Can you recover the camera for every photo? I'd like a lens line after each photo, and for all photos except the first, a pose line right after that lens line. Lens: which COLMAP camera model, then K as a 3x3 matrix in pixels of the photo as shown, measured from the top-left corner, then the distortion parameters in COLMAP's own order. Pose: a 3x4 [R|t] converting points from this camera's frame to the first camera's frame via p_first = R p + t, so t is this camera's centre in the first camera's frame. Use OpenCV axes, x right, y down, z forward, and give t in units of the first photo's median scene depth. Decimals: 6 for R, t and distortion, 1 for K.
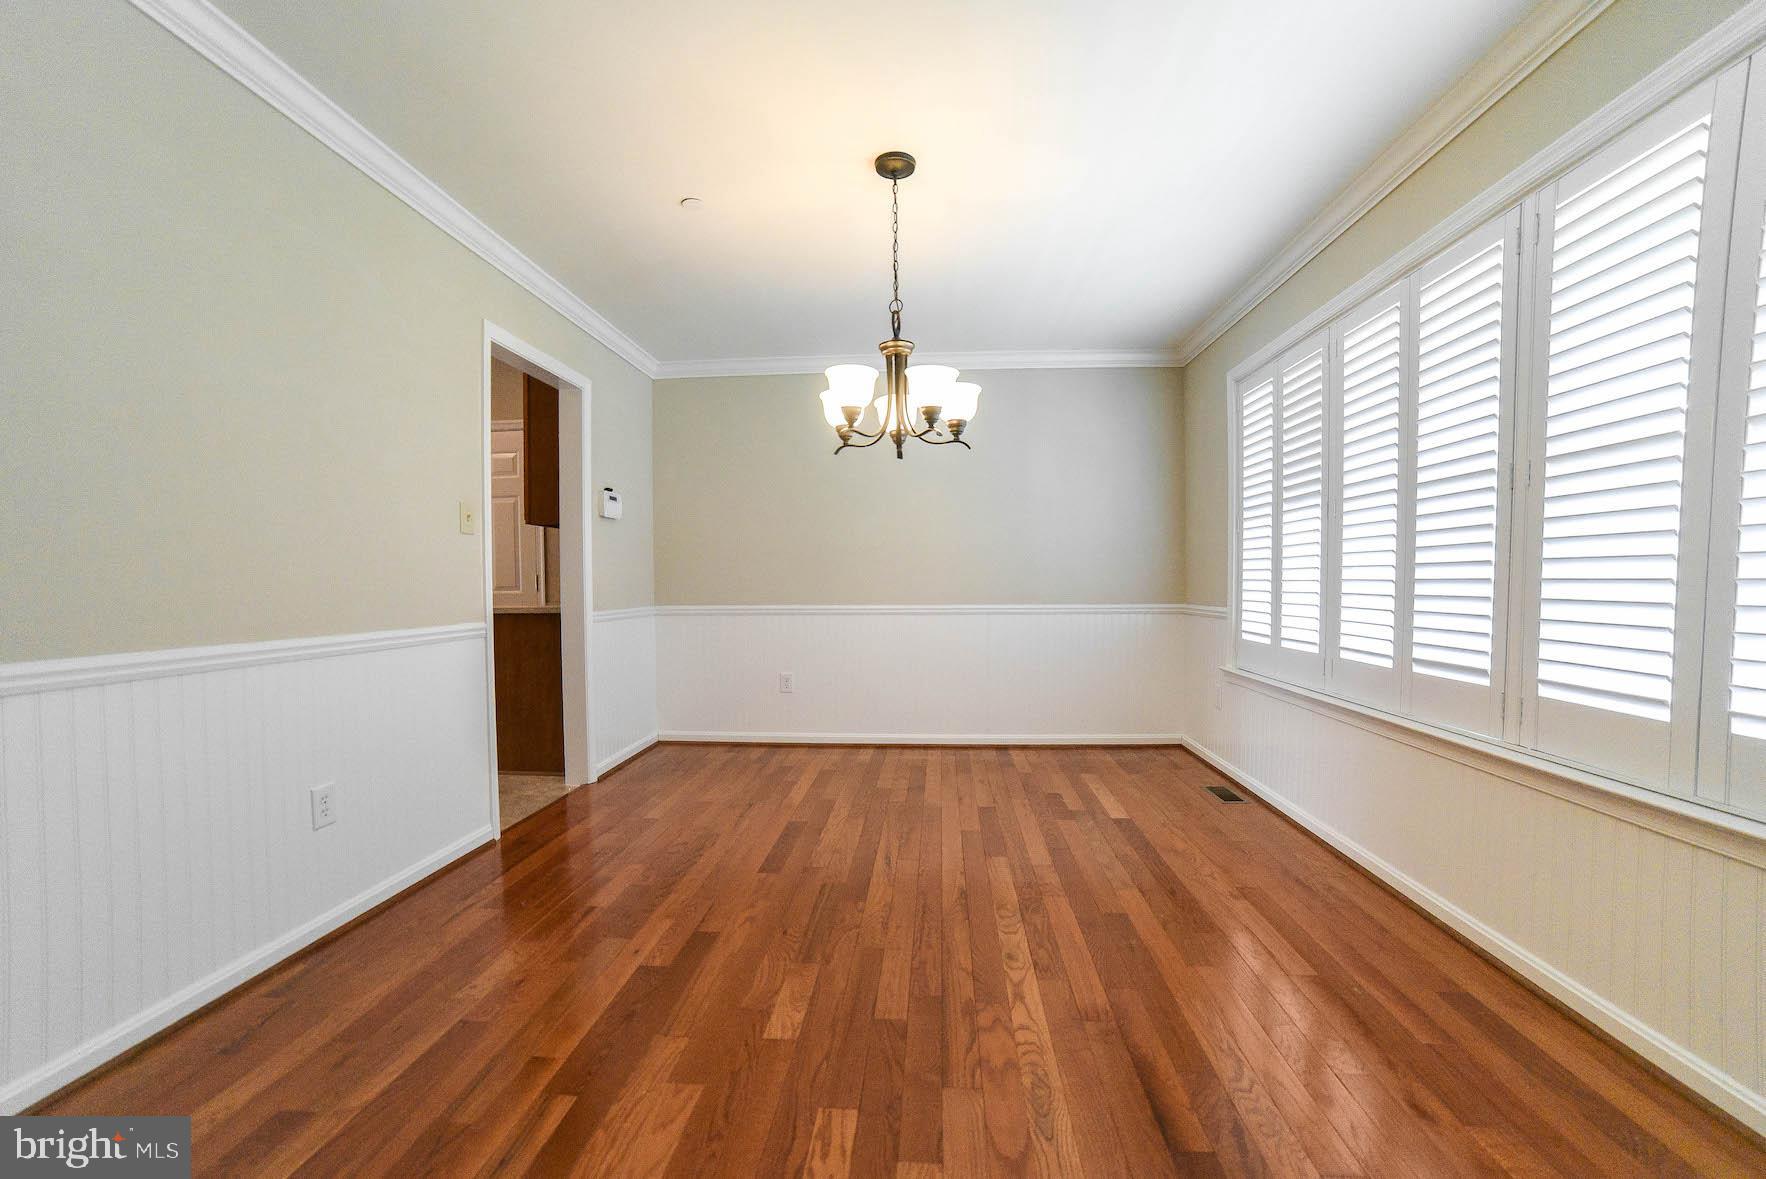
lens RADIAL K [[704.0, 0, 885.4], [0, 704.0, 603.2], [0, 0, 1]] dist [-0.078806, 0.039055]
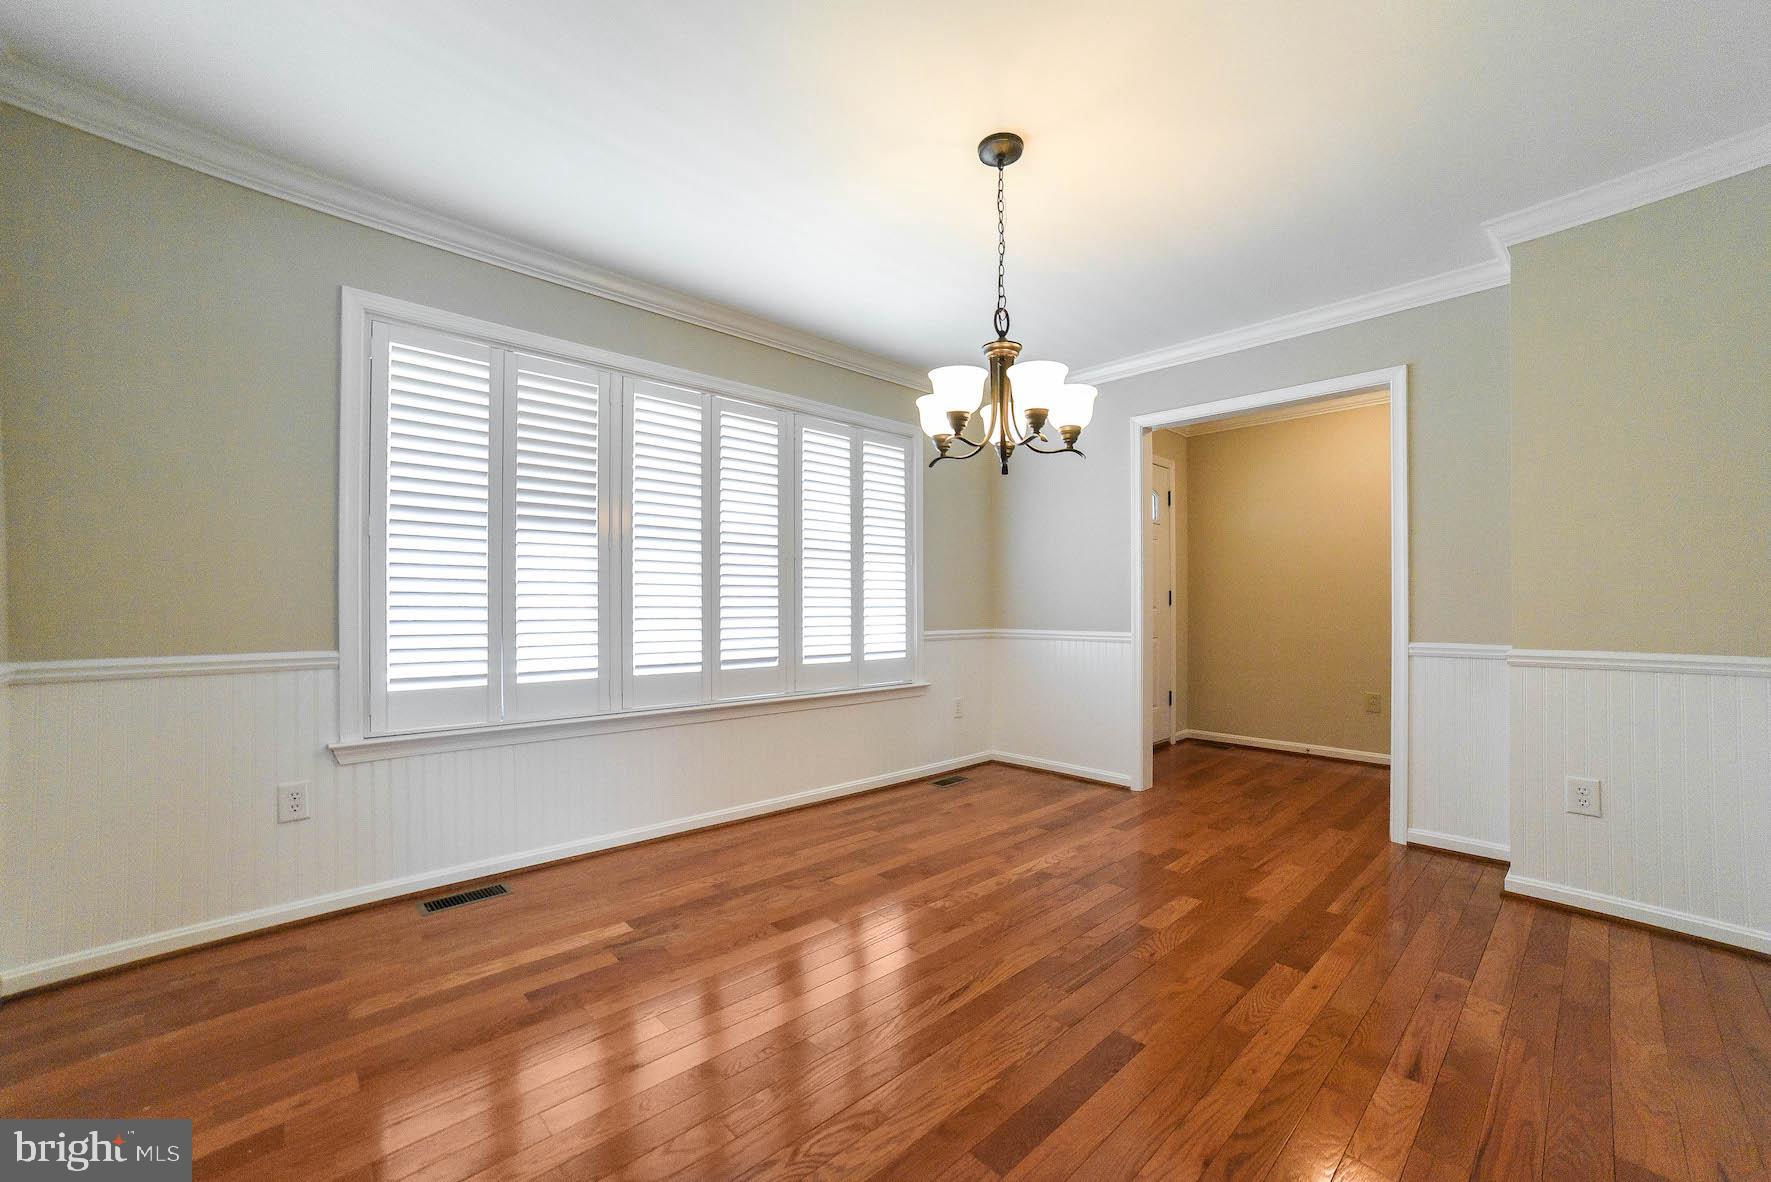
lens RADIAL K [[706.0, 0, 887.9], [0, 706.0, 604.8], [0, 0, 1]] dist [-0.078806, 0.039055]
pose [[-0.735503, 0.007912, 0.677476, -0.516306], [0.026848, 0.999487, 0.017475, -0.055738], [-0.676990, 0.031041, -0.735338, 1.878653]]
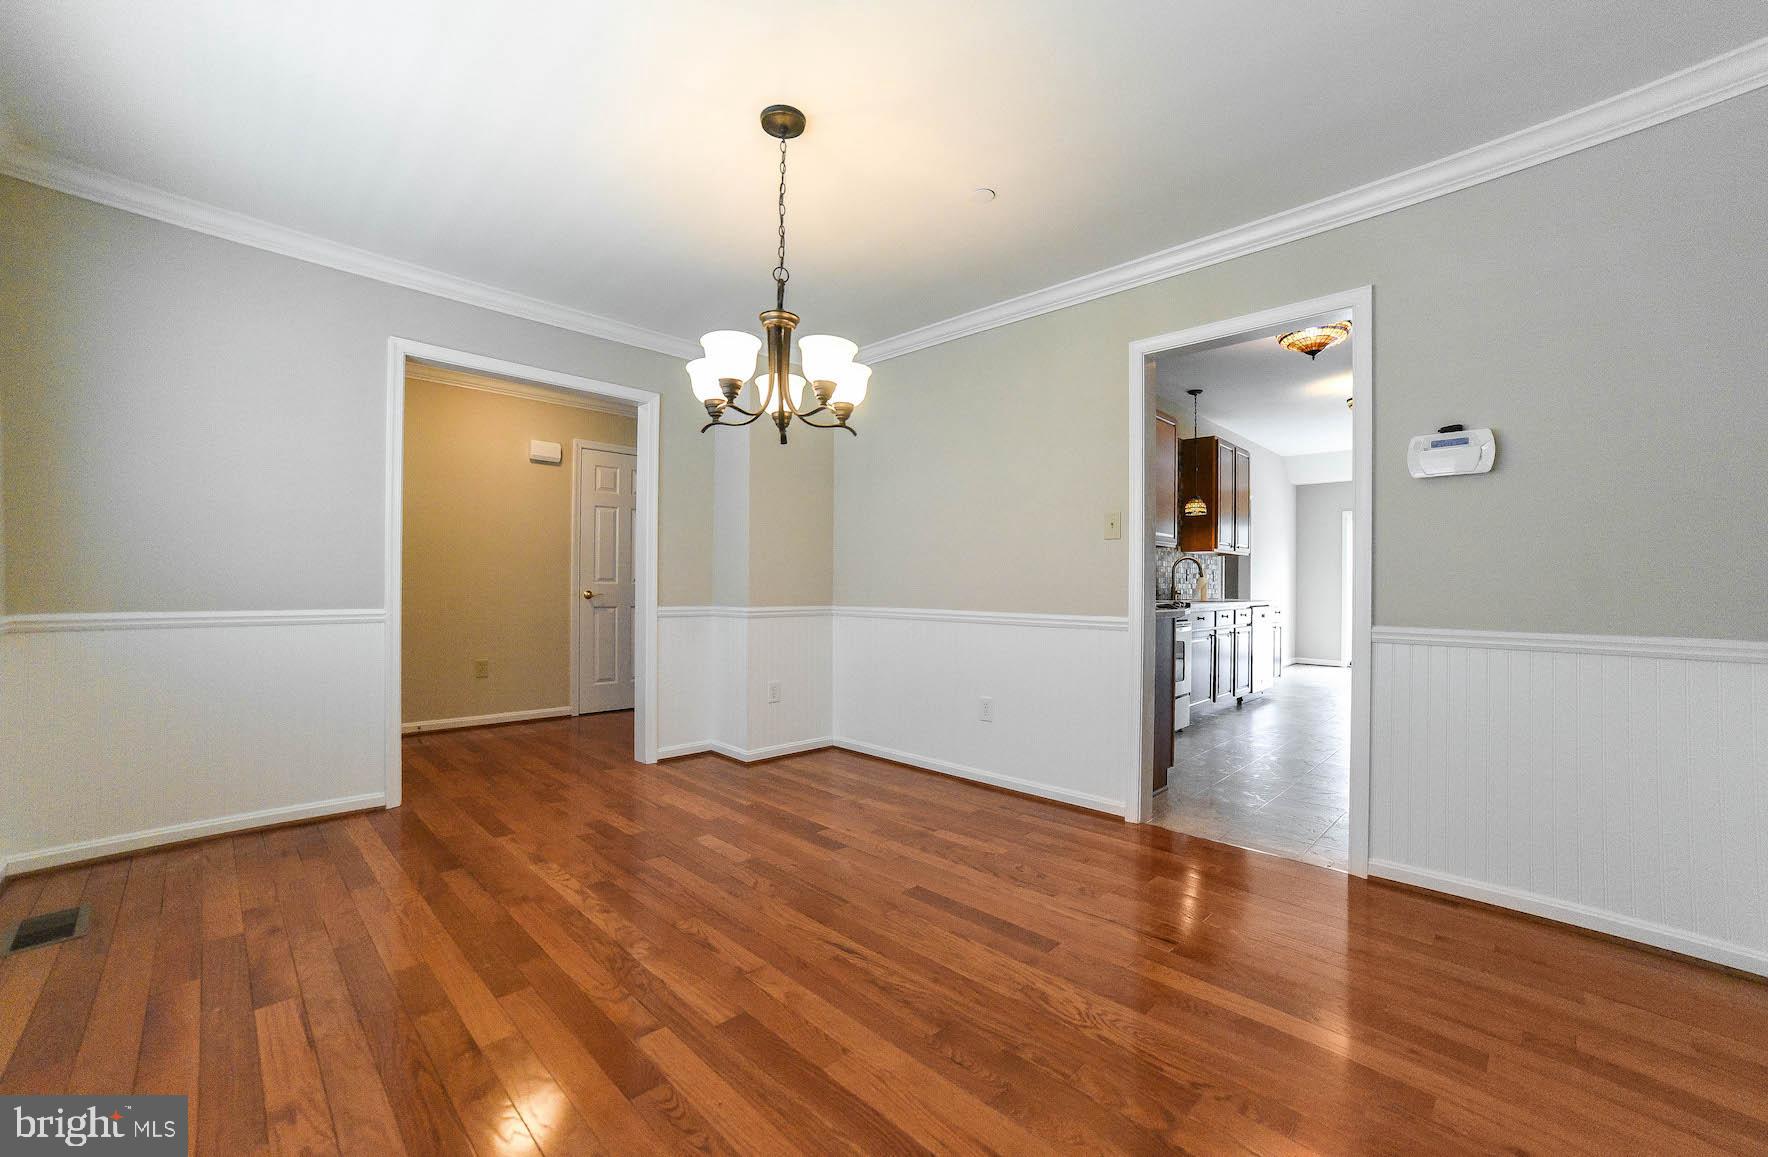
lens RADIAL K [[698.8, 0, 887.1], [0, 698.8, 587.7], [0, 0, 1]] dist [-0.047158, 0.030767]
pose [[-0.645312, -0.001685, -0.763918, 0.651716], [-0.032061, 0.999176, 0.024879, -0.045688], [0.763246, 0.040547, -0.644834, 1.800807]]
